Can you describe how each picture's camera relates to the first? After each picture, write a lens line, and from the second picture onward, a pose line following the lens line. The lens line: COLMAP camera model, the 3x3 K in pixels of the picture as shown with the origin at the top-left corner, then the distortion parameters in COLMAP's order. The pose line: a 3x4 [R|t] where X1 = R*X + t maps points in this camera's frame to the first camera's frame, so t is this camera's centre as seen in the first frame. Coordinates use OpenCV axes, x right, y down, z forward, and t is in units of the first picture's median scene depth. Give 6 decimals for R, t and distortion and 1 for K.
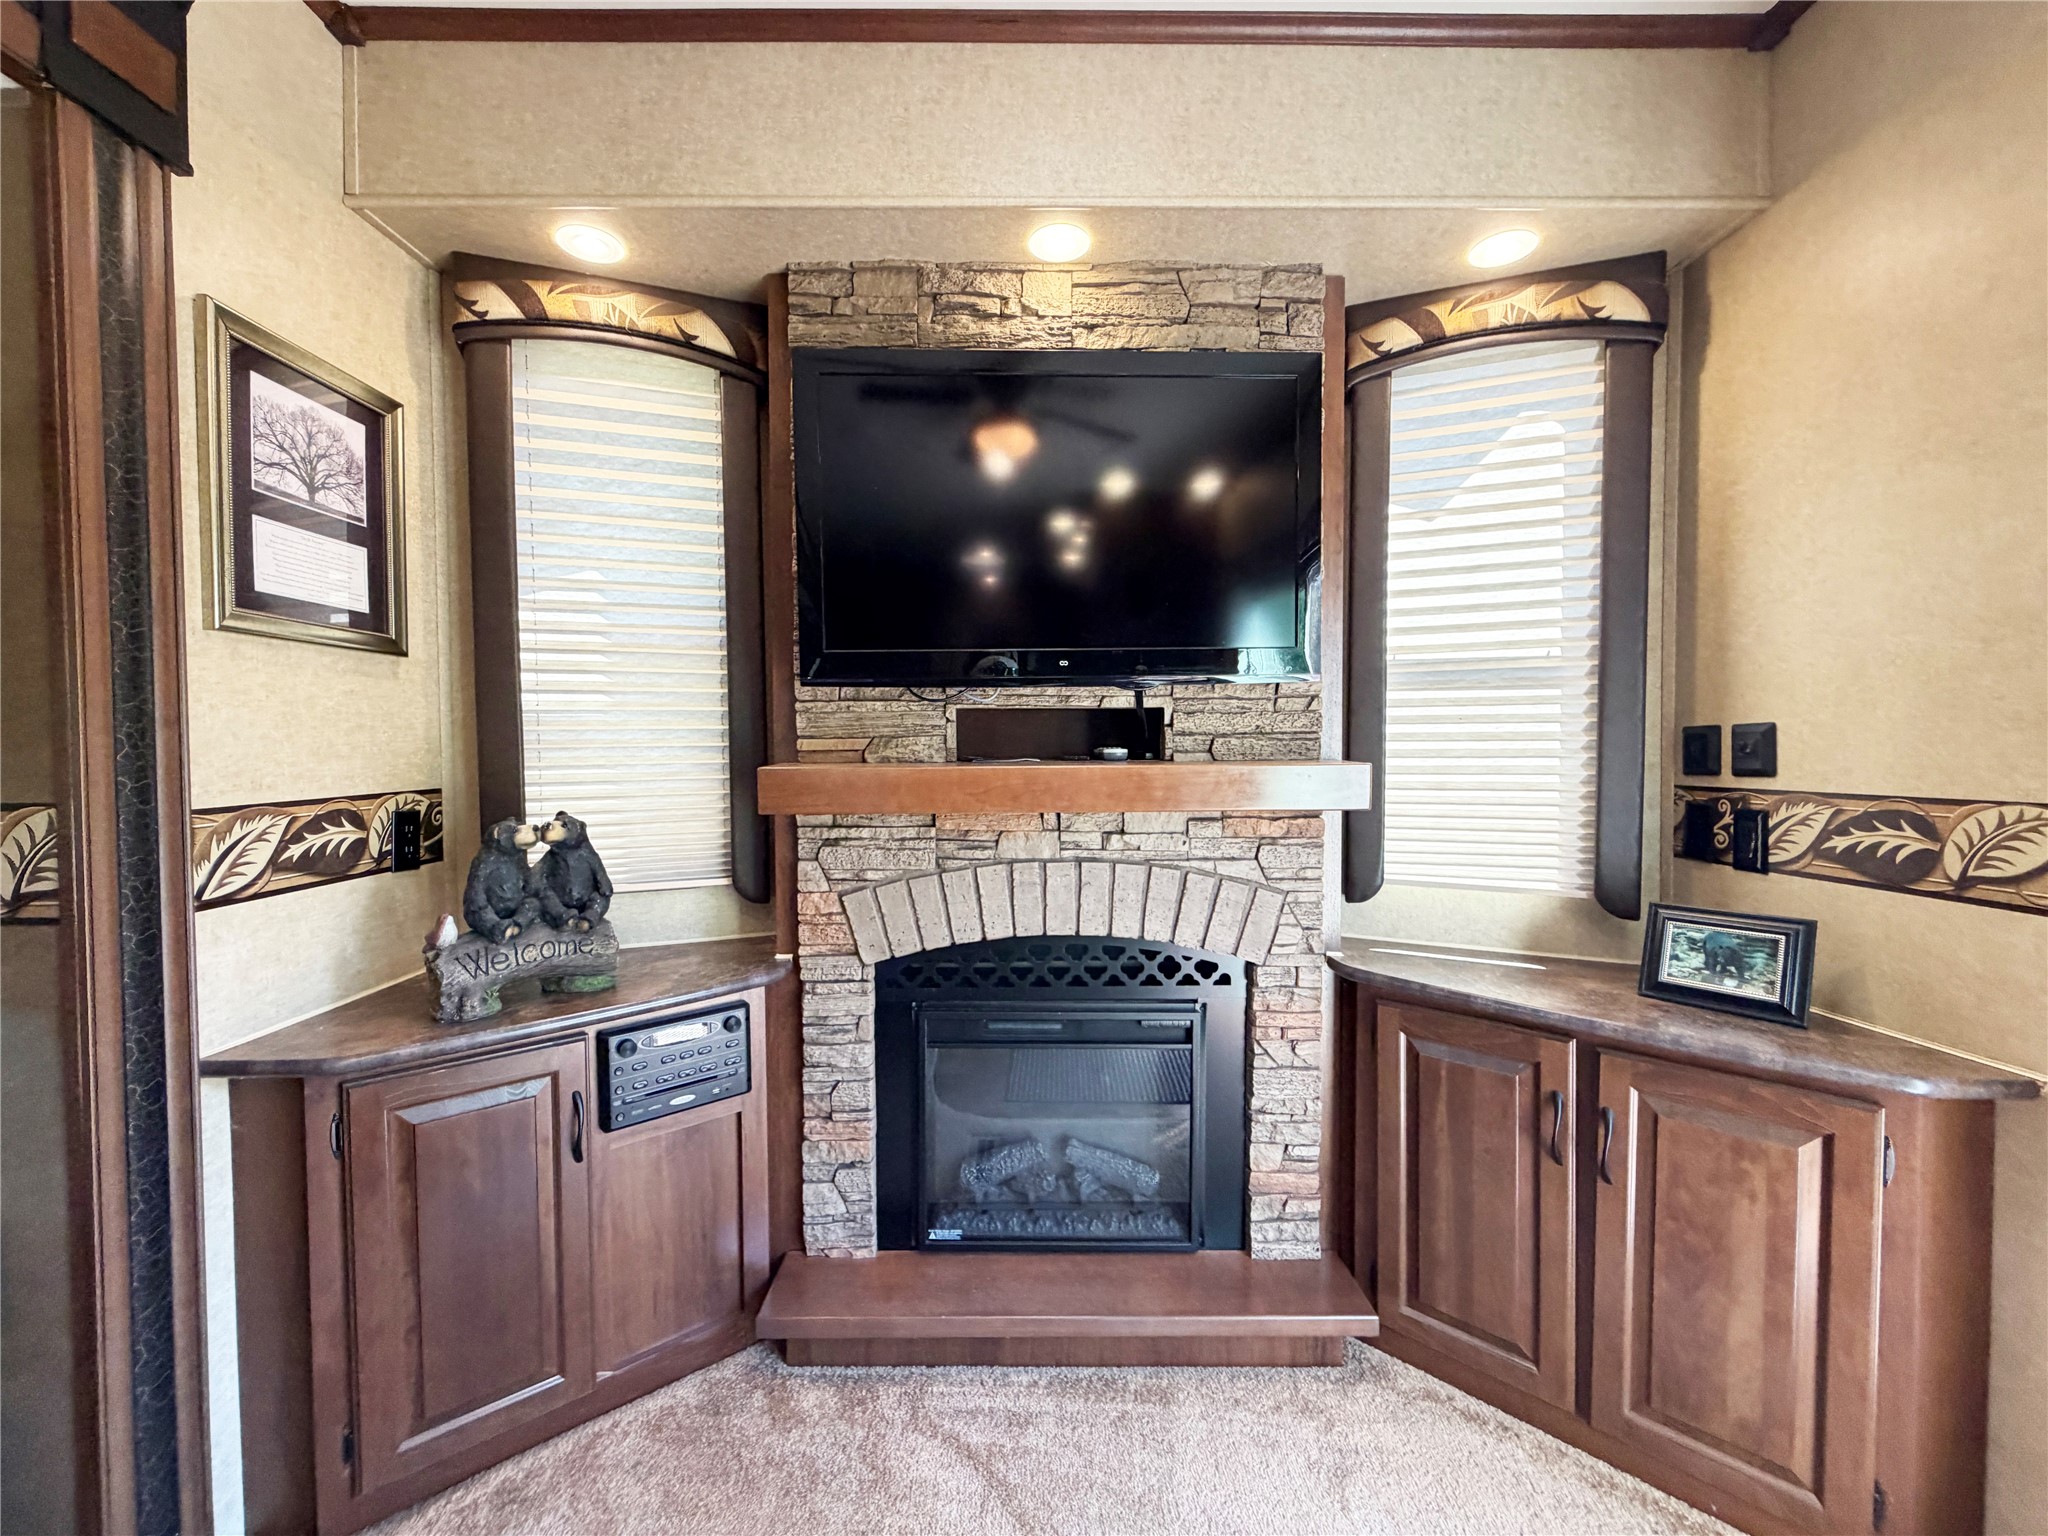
lens RADIAL K [[818.0, 0, 1024.3], [0, 818.0, 770.2], [0, 0, 1]] dist [0.000132, 0.000559]
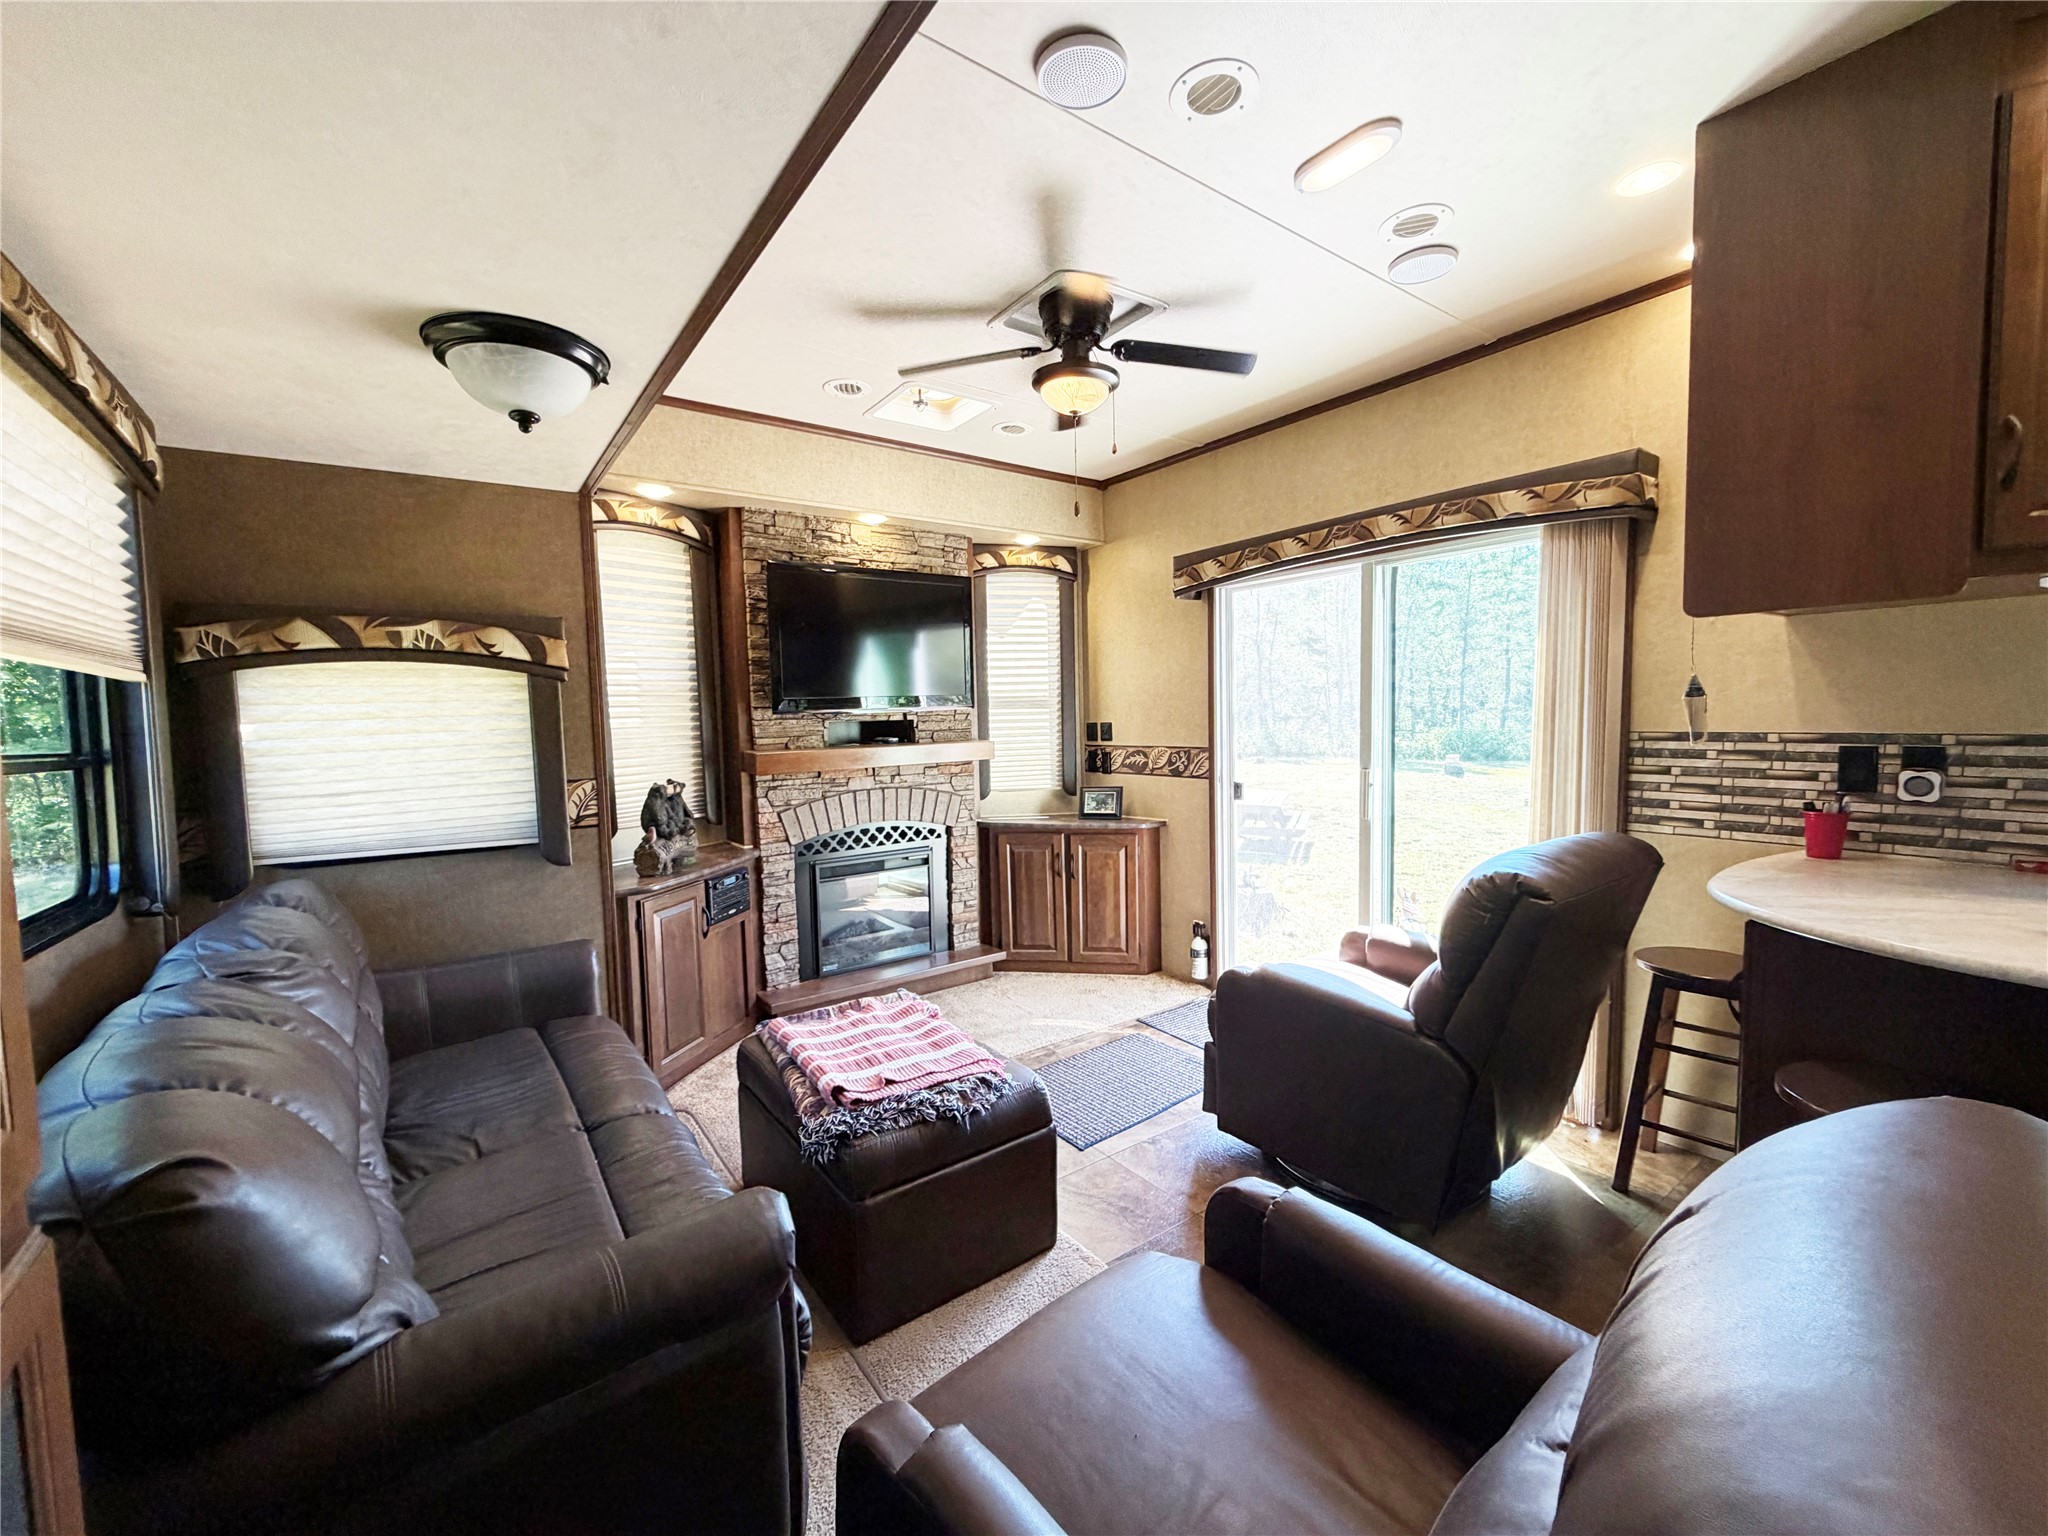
lens RADIAL K [[818.0, 0, 1038.6], [0, 818.0, 771.8], [0, 0, 1]] dist [0.000132, 0.000559]
pose [[0.800488, -0.058894, 0.596448, -0.931775], [0.035719, 0.998079, 0.050613, -0.033926], [-0.598283, -0.019210, 0.801055, -1.060515]]
